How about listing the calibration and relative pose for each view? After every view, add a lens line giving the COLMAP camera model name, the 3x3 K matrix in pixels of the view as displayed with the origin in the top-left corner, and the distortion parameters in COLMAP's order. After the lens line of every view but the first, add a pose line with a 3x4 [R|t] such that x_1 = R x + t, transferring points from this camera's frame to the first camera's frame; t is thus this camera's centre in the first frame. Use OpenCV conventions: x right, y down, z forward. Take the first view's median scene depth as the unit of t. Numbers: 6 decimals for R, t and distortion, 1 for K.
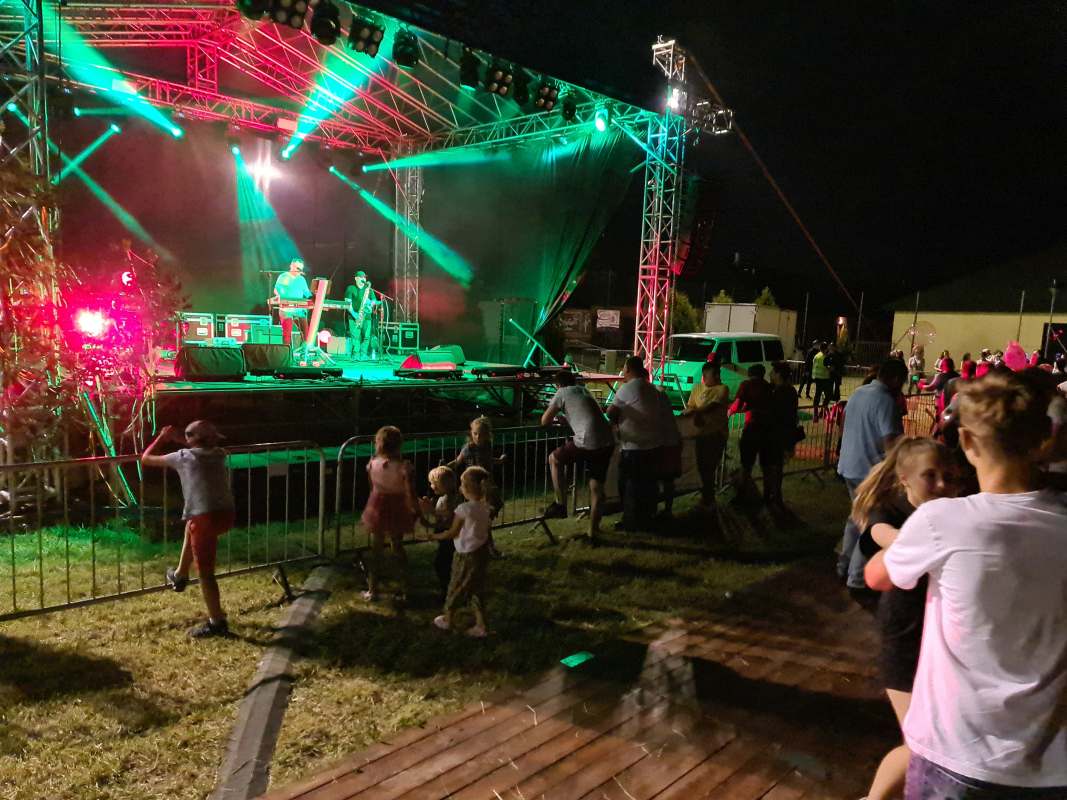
lens RADIAL K [[768.1, 0, 533.4], [0, 768.1, 419.7], [0, 0, 1]] dist [0.064514, -0.000702]
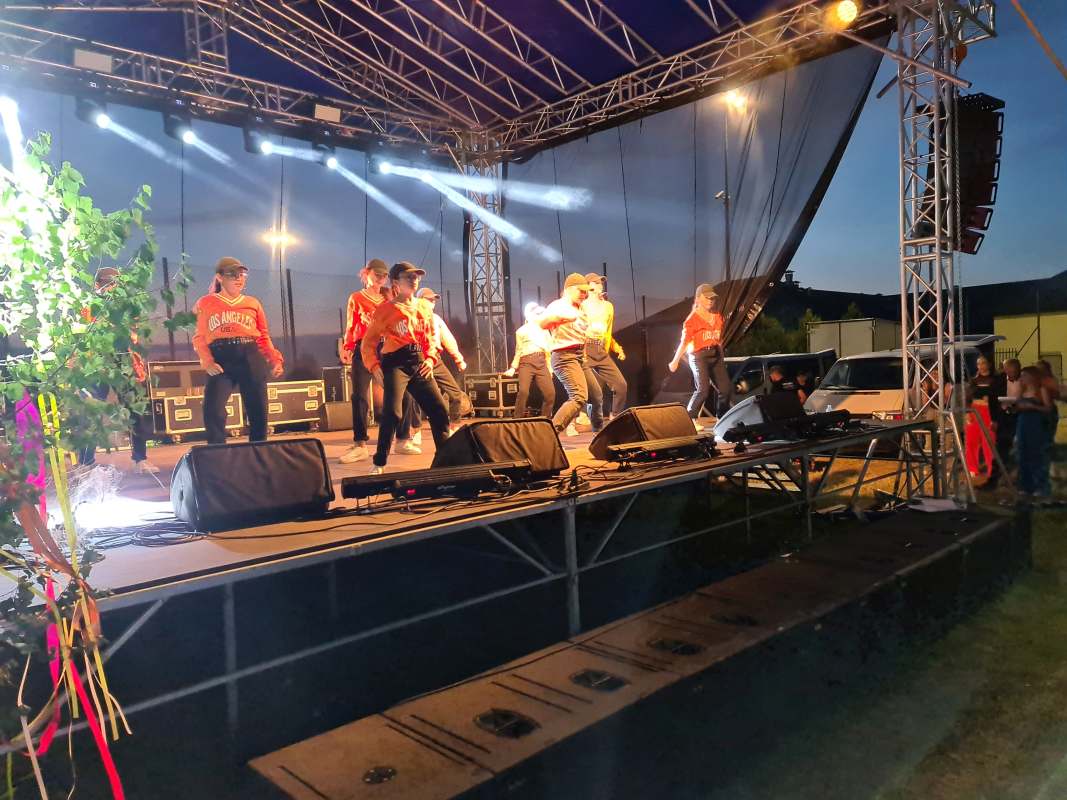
lens RADIAL K [[777.8, 0, 535.6], [0, 777.8, 414.4], [0, 0, 1]] dist [0.090293, -0.064991]
pose [[0.995408, -0.091571, -0.027875, -0.138076], [0.089334, 0.993321, -0.073031, -0.035823], [0.034377, 0.070205, 0.996940, 0.321635]]
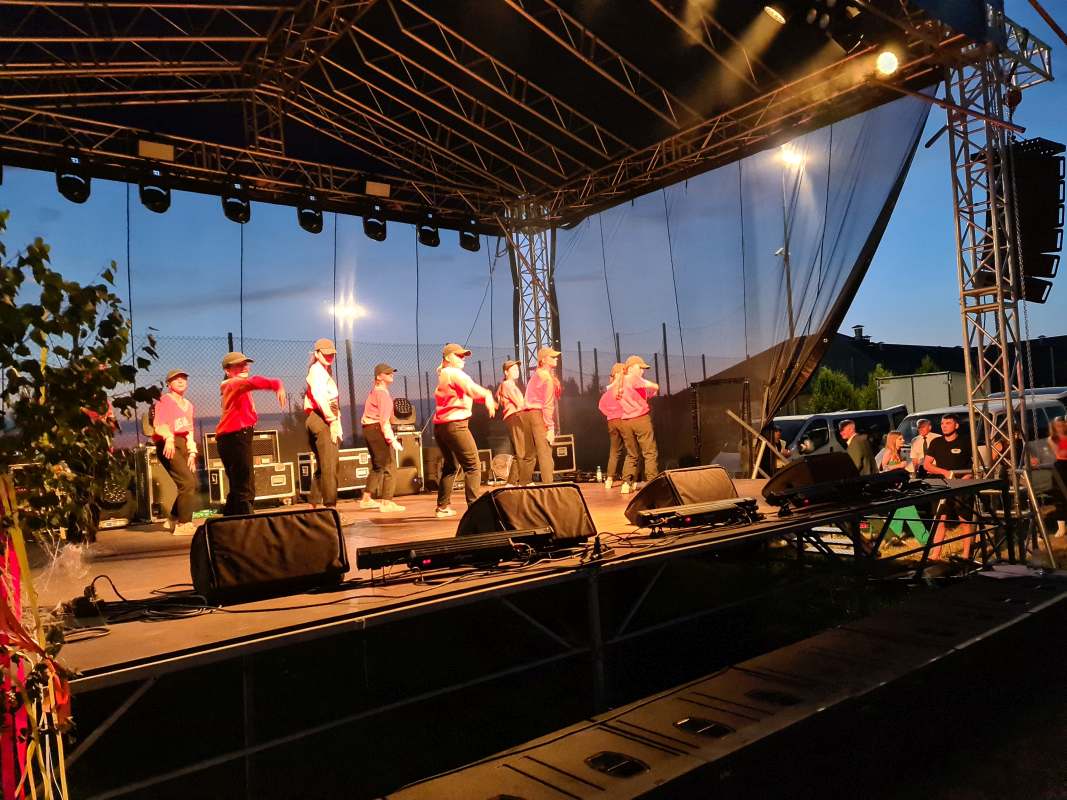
lens RADIAL K [[784.1, 0, 538.4], [0, 784.1, 429.5], [0, 0, 1]] dist [0.081585, -0.057142]
pose [[0.988382, -0.113875, -0.100664, -0.122459], [0.099114, 0.985017, -0.141128, -0.035525], [0.115226, 0.129511, 0.984860, 0.327585]]
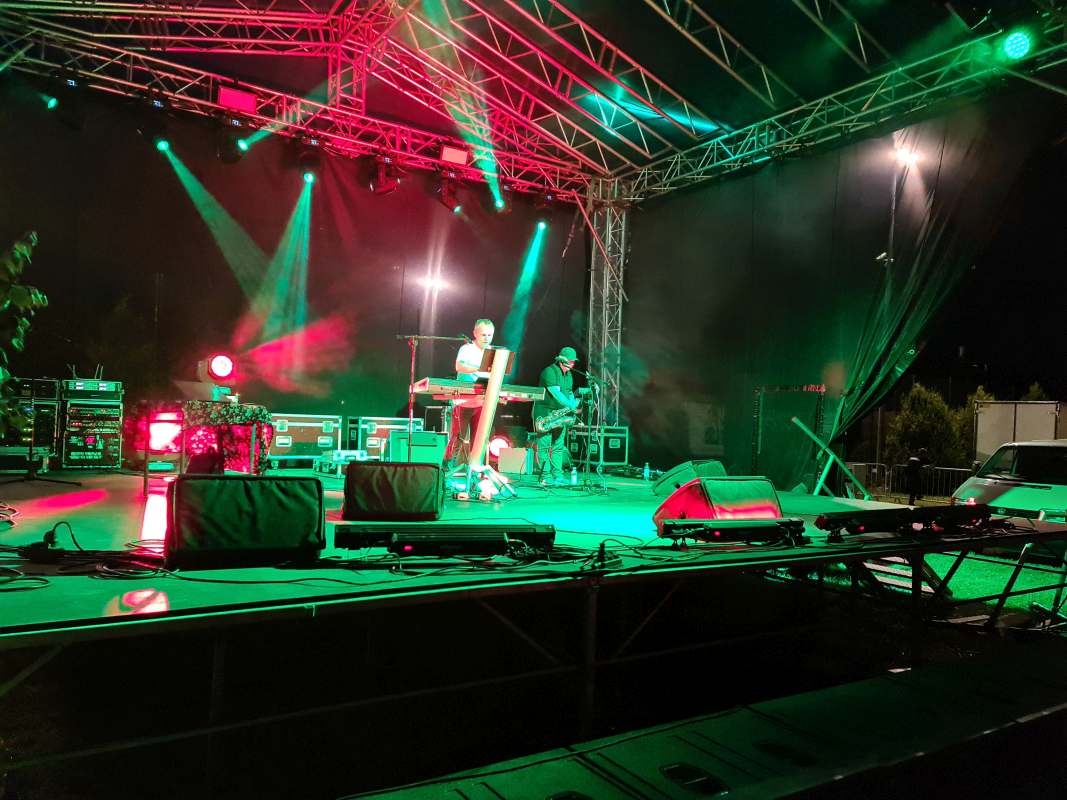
lens RADIAL K [[783.6, 0, 529.3], [0, 783.6, 426.4], [0, 0, 1]] dist [0.097090, -0.076795]
pose [[0.978945, -0.008412, -0.203950, -0.106467], [-0.018532, 0.991362, -0.129839, -0.039040], [0.203280, 0.130885, 0.970333, 0.357235]]
